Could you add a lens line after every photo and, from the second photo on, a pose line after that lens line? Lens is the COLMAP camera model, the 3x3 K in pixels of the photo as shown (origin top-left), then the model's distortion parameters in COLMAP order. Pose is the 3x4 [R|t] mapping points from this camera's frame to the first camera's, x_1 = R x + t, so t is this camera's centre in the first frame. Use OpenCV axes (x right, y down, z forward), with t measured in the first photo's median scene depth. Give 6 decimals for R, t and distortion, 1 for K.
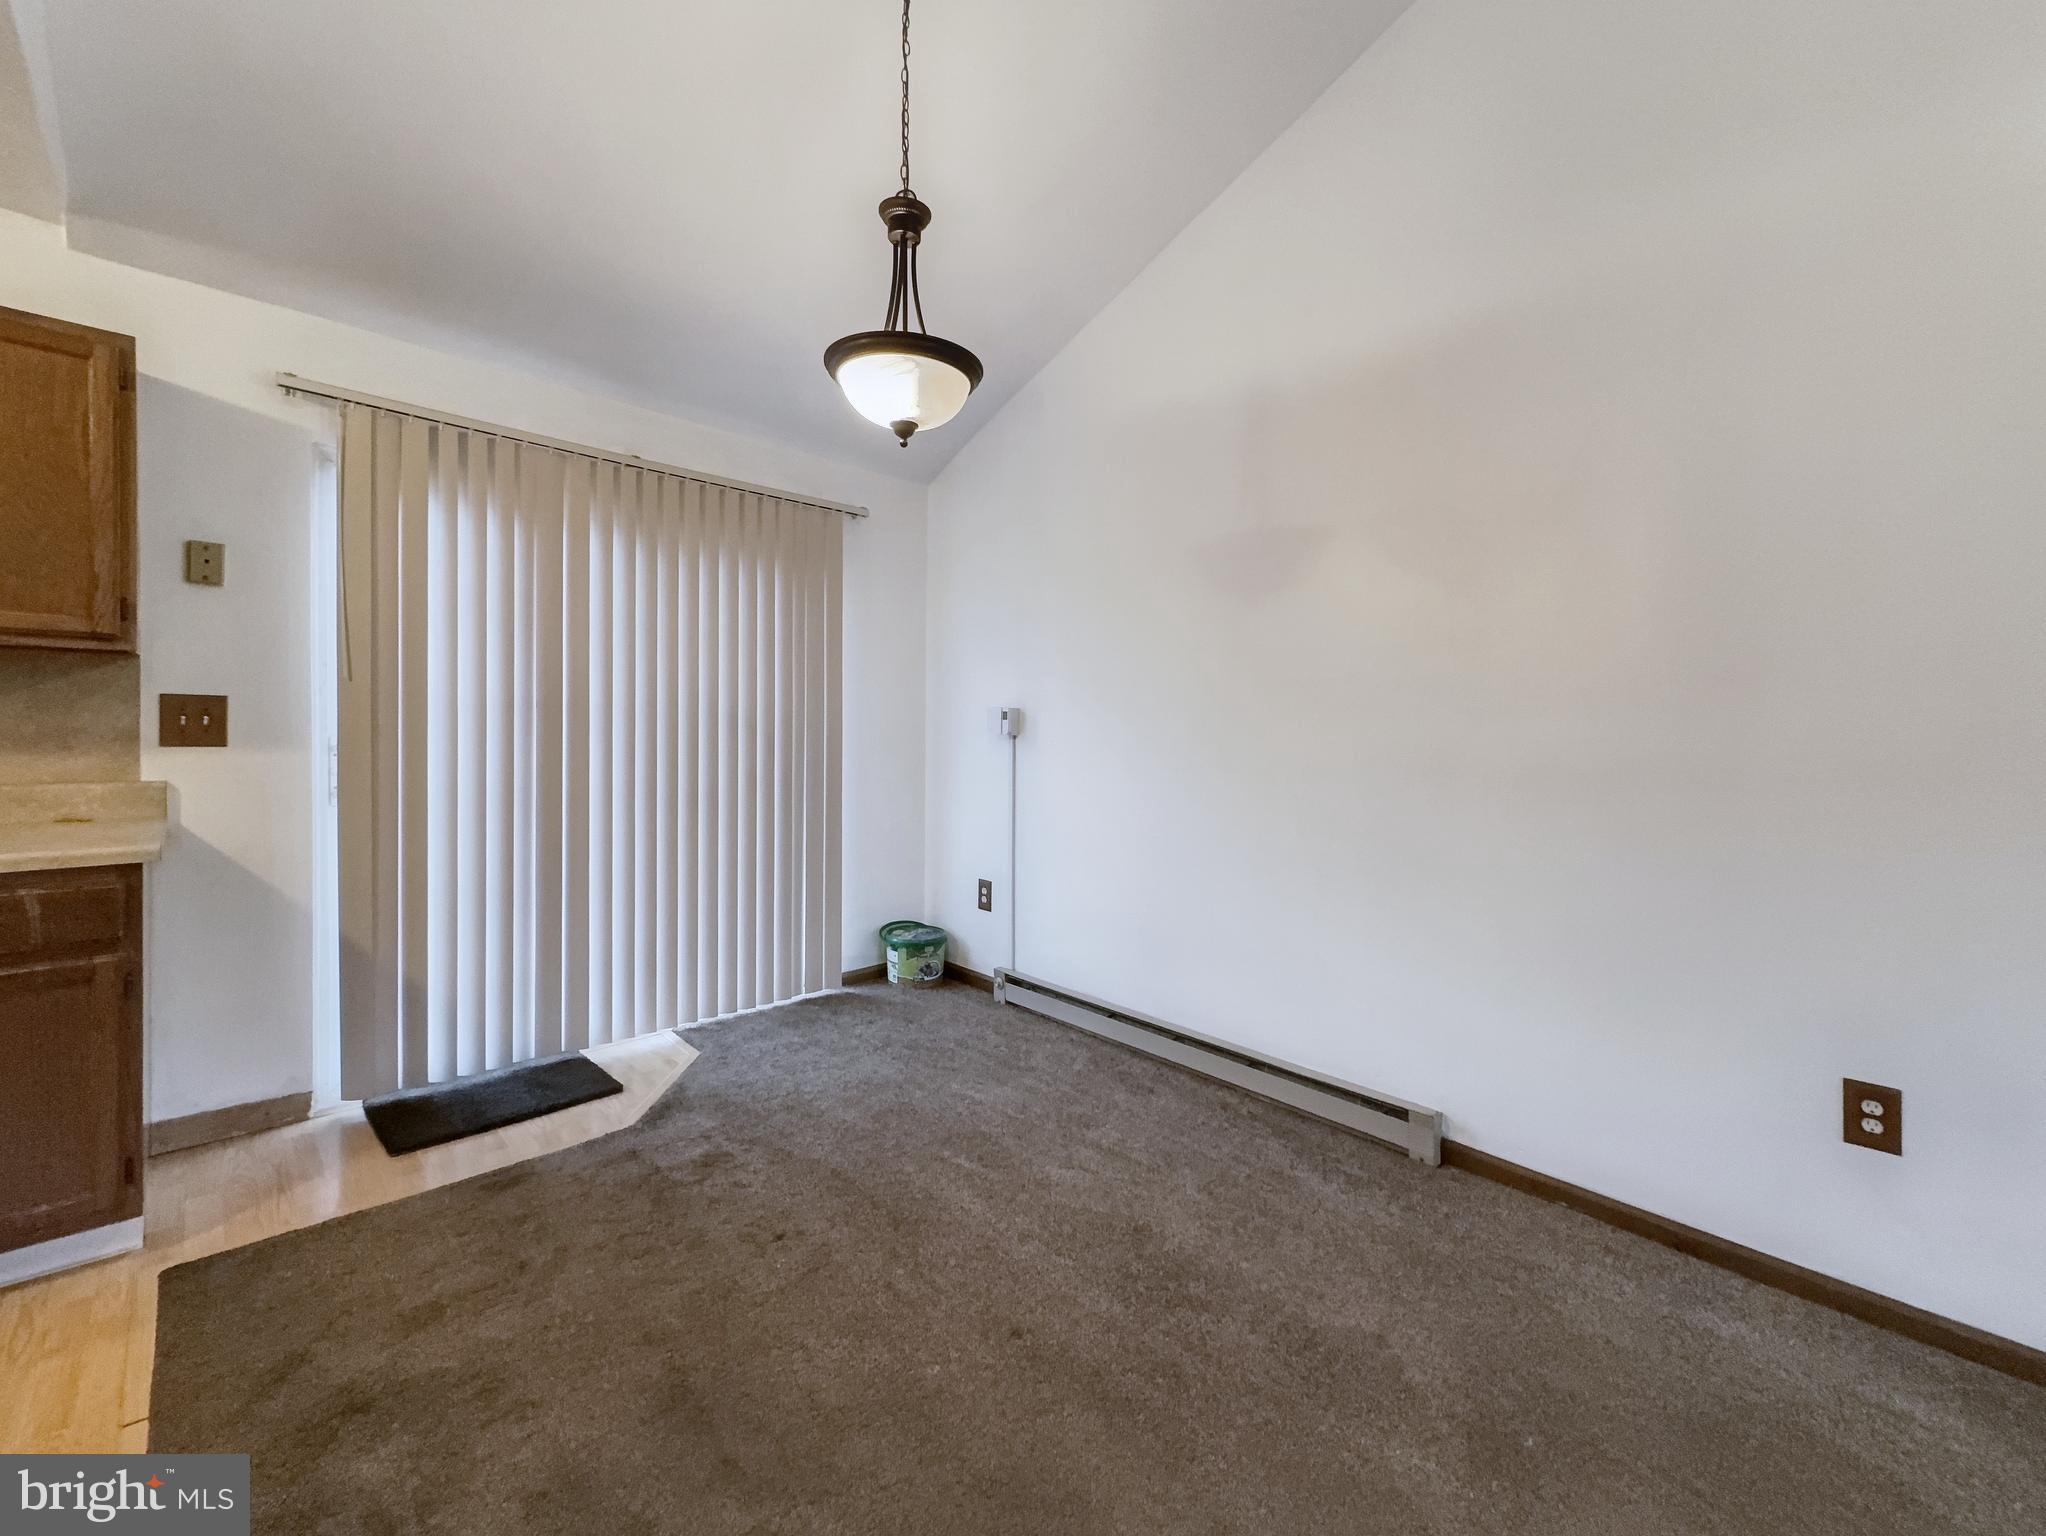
lens RADIAL K [[828.3, 0, 1022.2], [0, 828.3, 730.2], [0, 0, 1]] dist [0.000460, 0.000076]
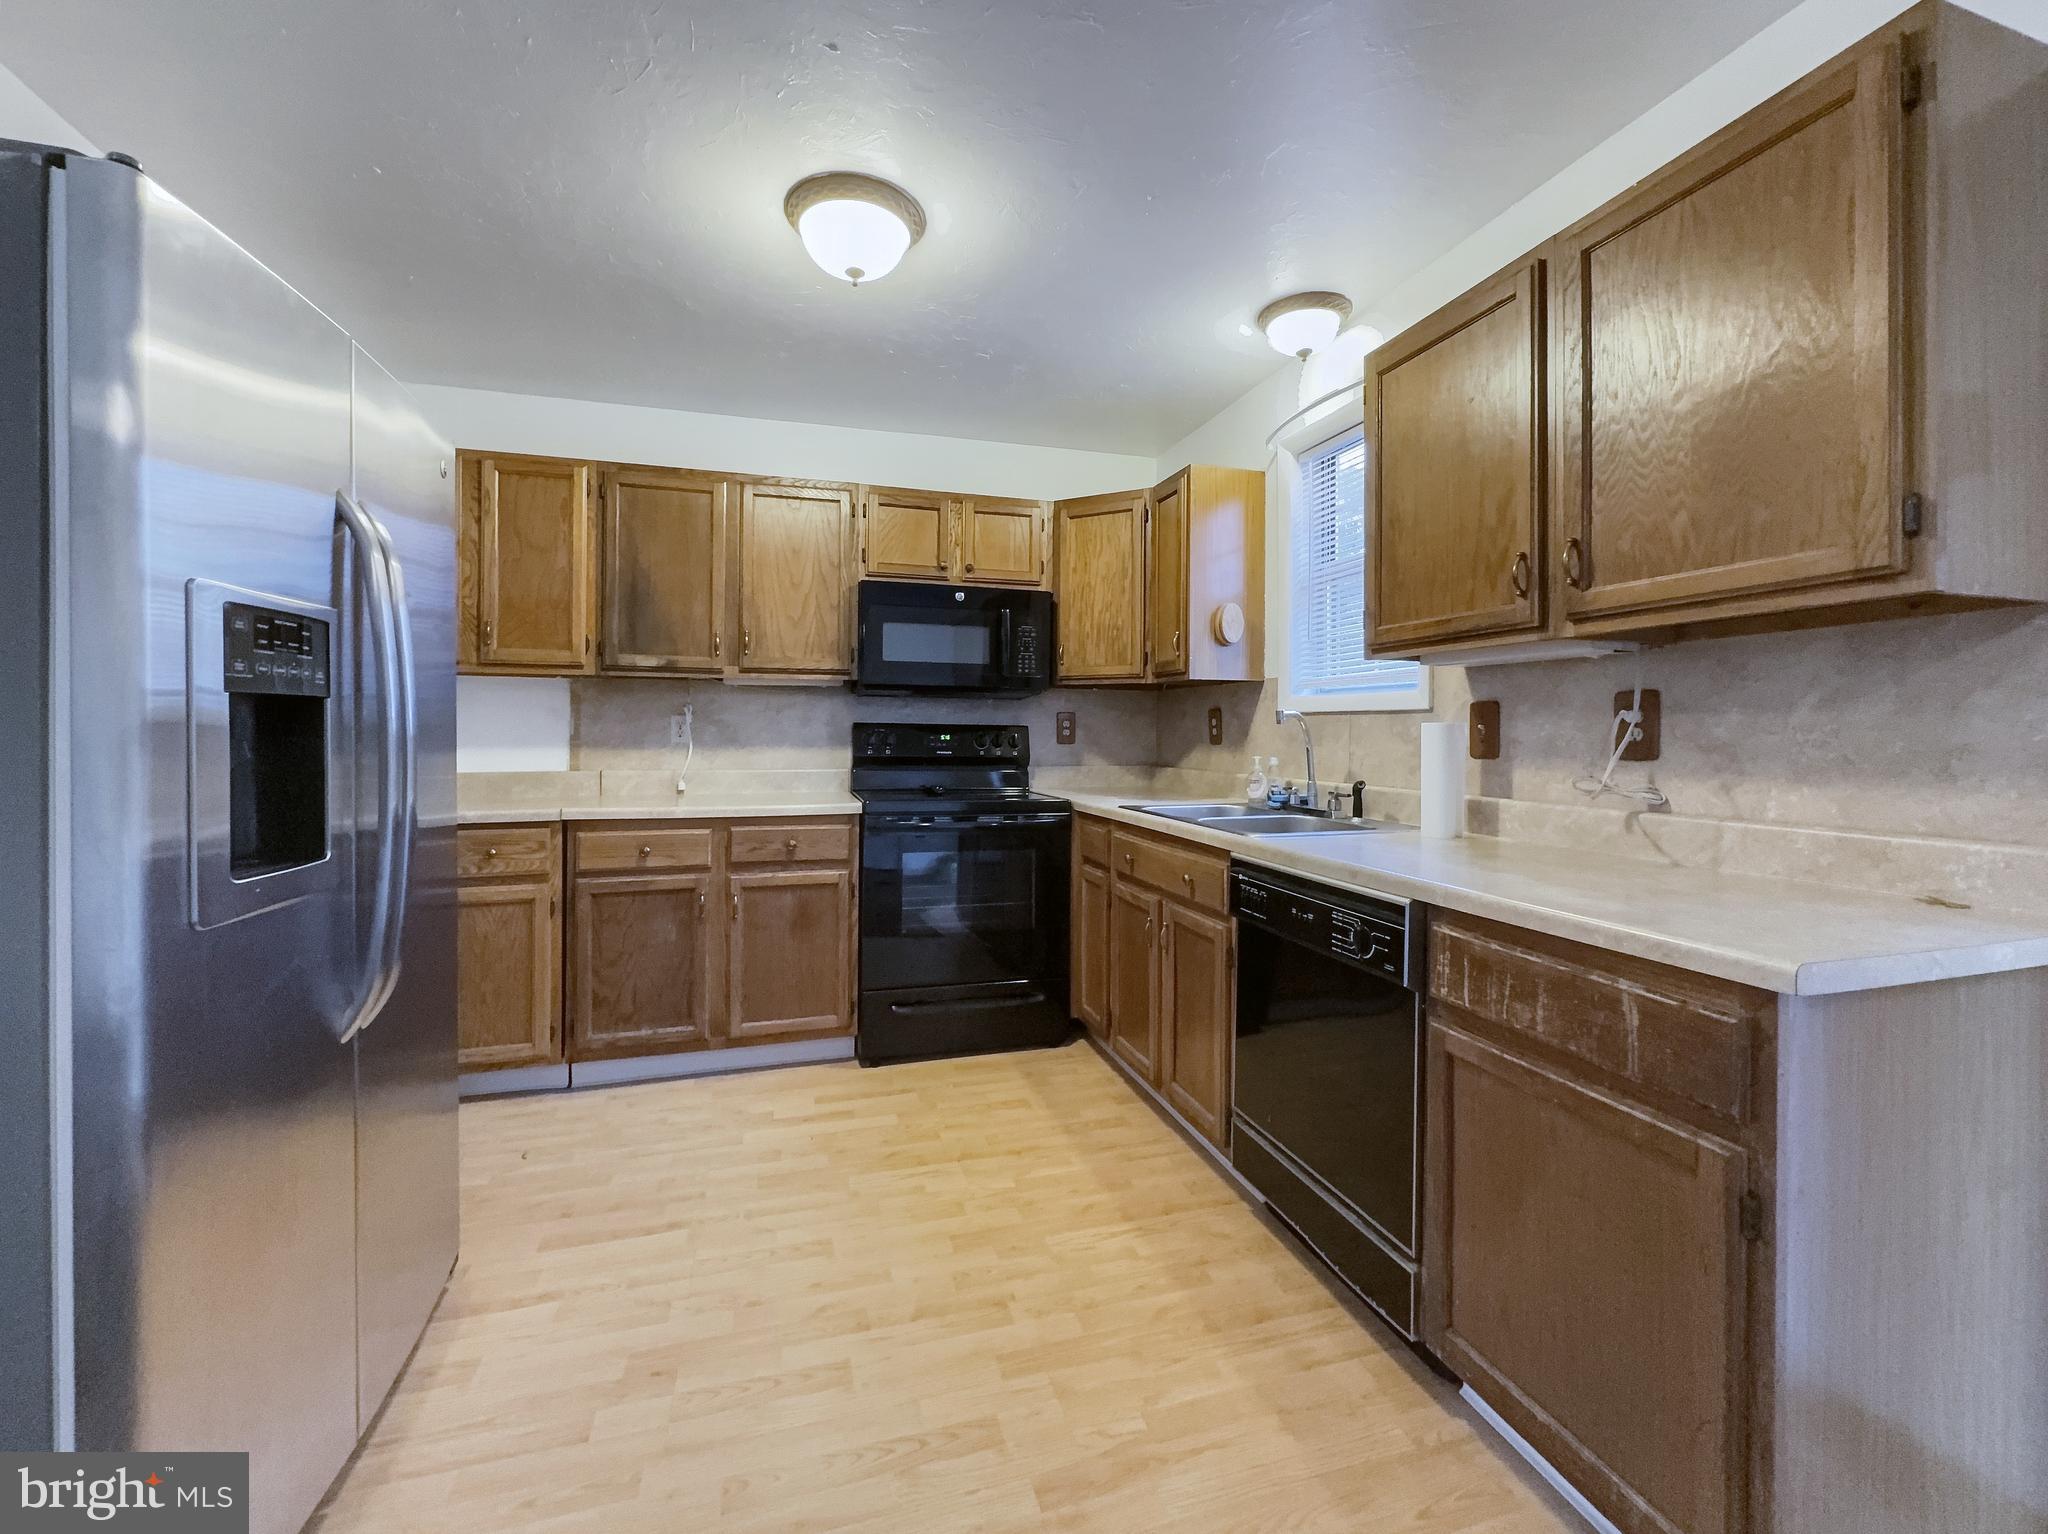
lens RADIAL K [[860.1, 0, 1023.6], [0, 860.1, 734.5], [0, 0, 1]] dist [0.000278, -0.000005]
pose [[-0.460461, -0.026267, -0.887291, -0.294521], [-0.030178, 0.999448, -0.013926, 0.018310], [0.887167, 0.020364, -0.460999, 0.671635]]
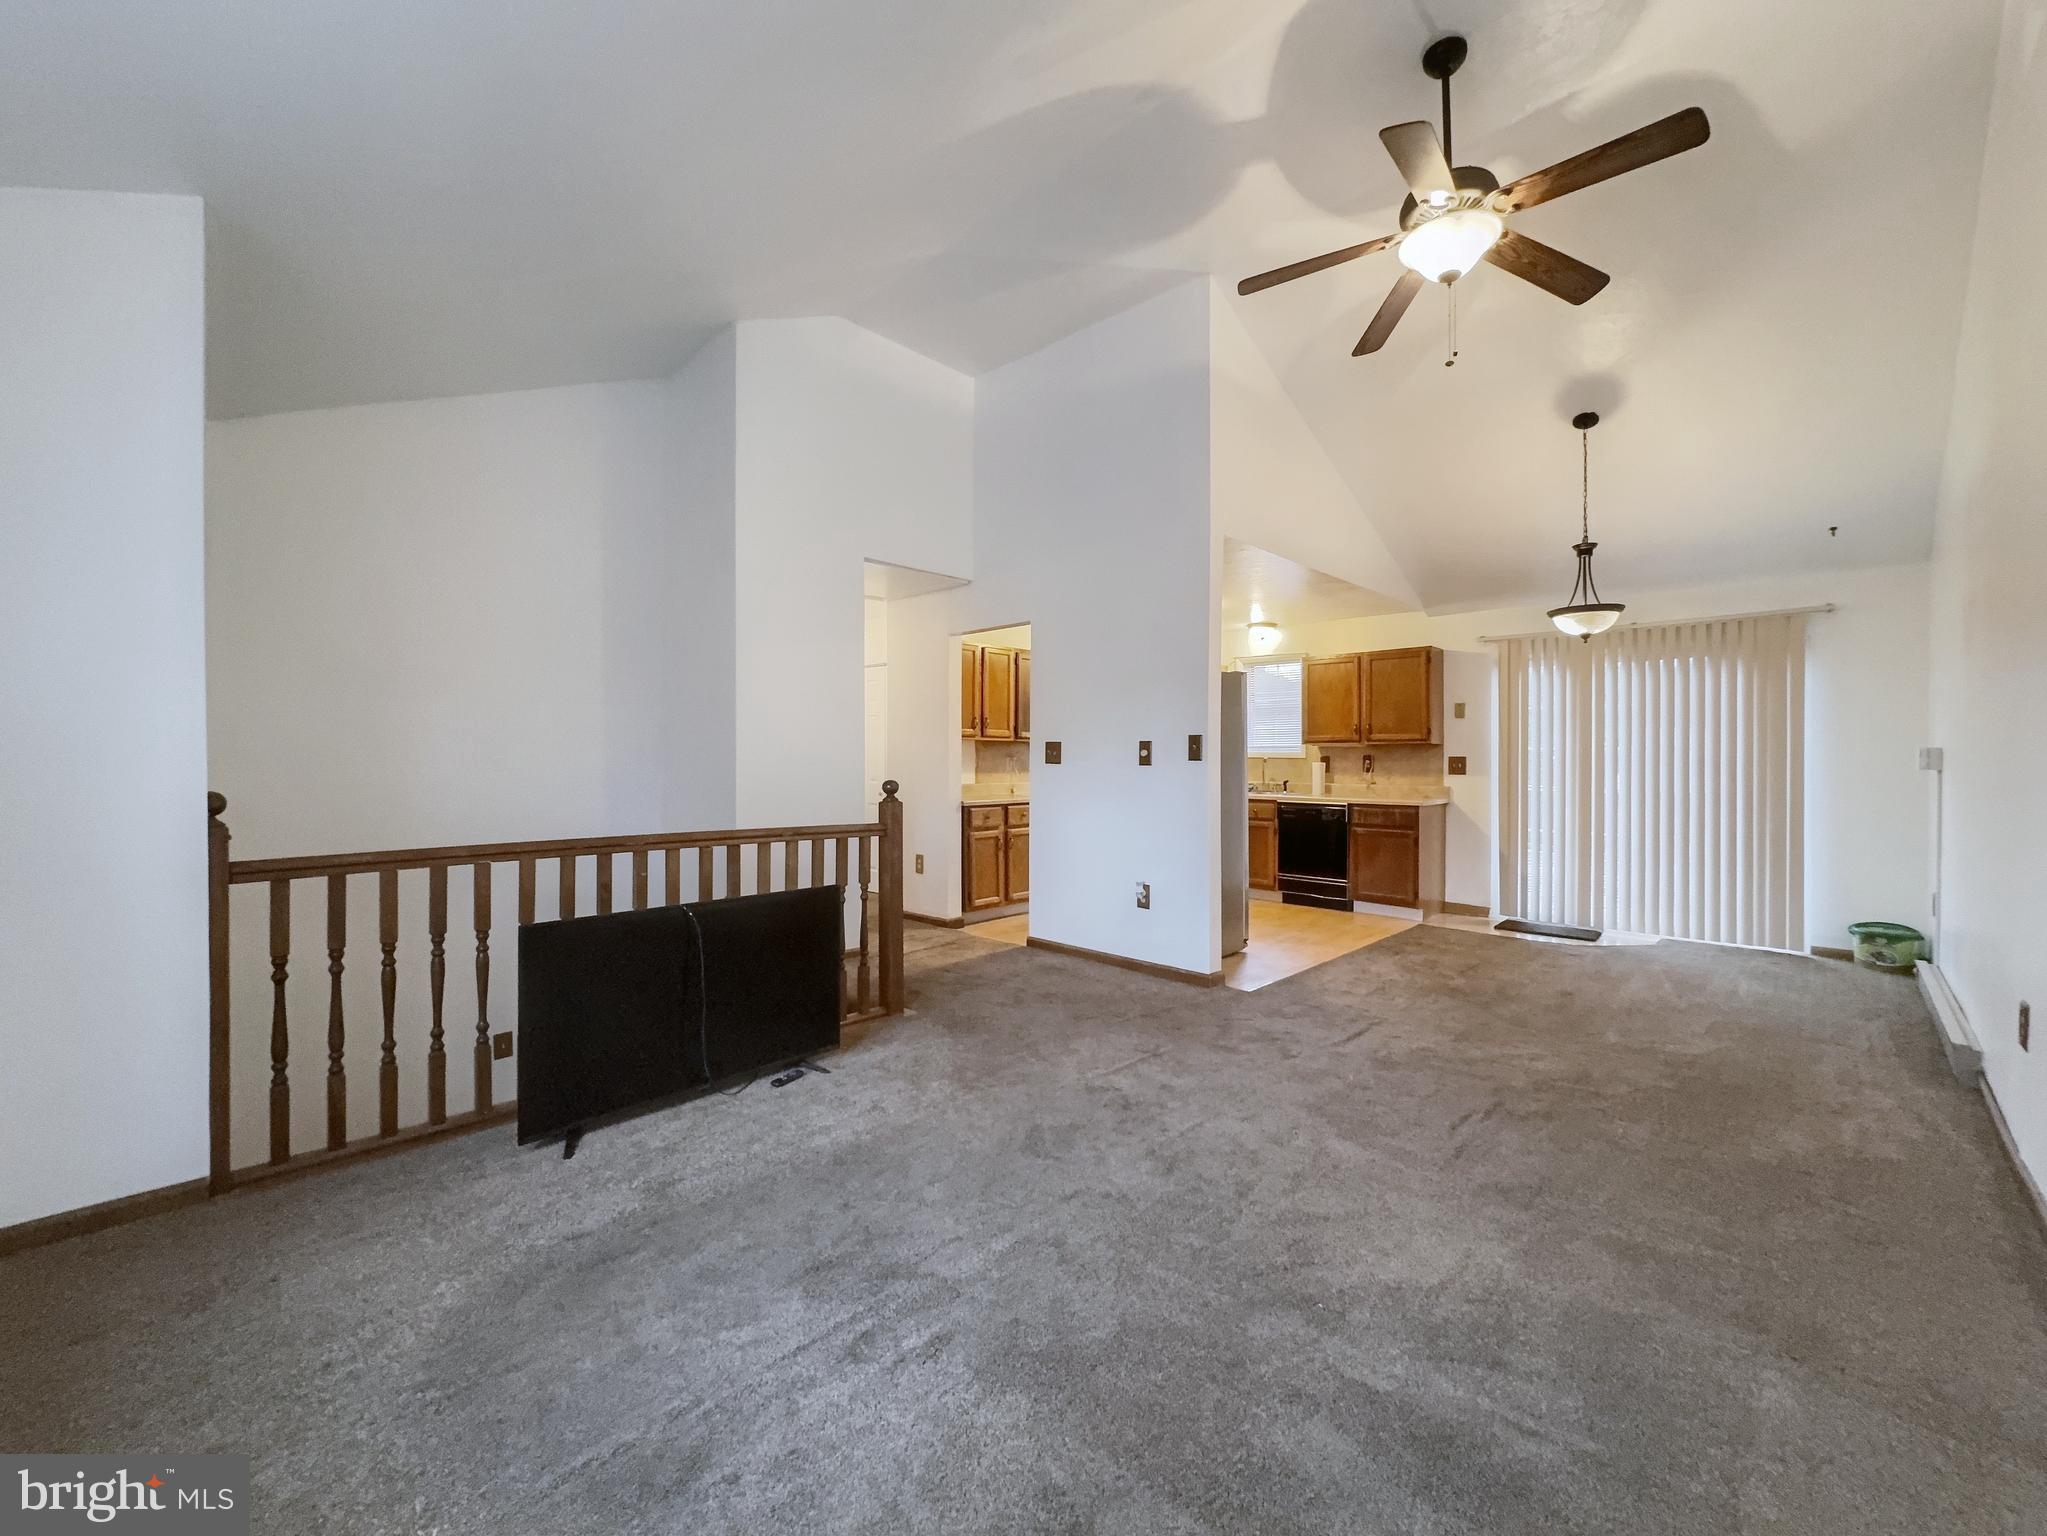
lens RADIAL K [[813.5, 0, 1023.5], [0, 813.5, 768.0], [0, 0, 1]] dist [0.000204, 0.000082]
pose [[0.013677, -0.017293, -0.999757, 1.855729], [-0.018598, 0.999673, -0.017546, 0.076600], [0.999733, 0.018833, 0.013351, -0.558589]]
